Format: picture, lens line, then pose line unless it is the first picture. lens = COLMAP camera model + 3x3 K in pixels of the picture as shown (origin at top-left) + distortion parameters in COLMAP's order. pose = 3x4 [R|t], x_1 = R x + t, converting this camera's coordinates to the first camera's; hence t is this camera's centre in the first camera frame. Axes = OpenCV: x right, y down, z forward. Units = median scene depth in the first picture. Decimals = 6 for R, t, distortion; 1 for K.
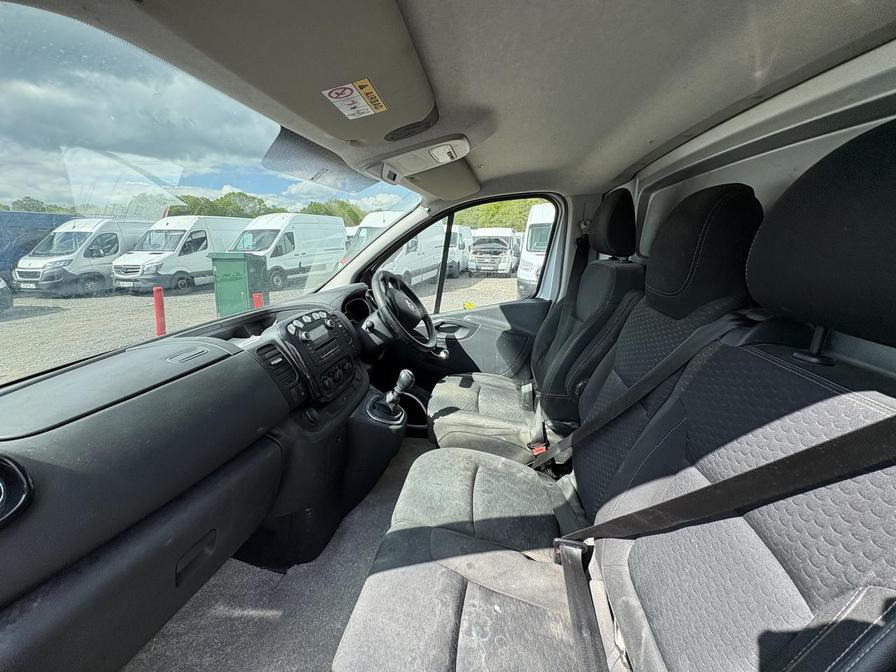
lens RADIAL K [[357.8, 0, 450.0], [0, 357.8, 335.1], [0, 0, 1]] dist [-0.000846, 0.000123]
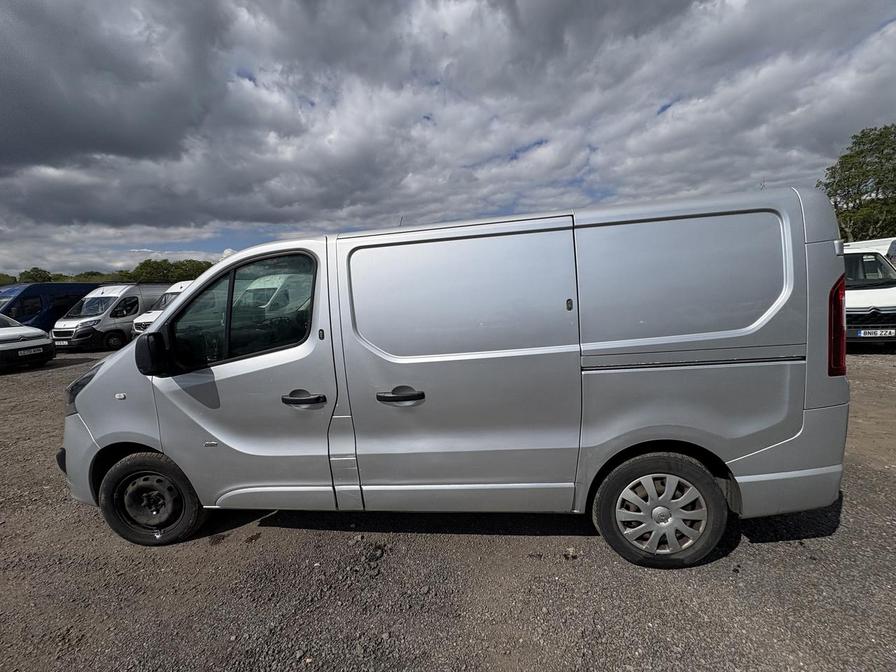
lens RADIAL K [[357.8, 0, 451.2], [0, 357.8, 330.3], [0, 0, 1]] dist [-0.000846, 0.000123]
pose [[0.998819, -0.046341, 0.014602, 0.097612], [0.047973, 0.988225, -0.145291, 0.054643], [-0.007697, 0.145820, 0.989281, -0.189016]]
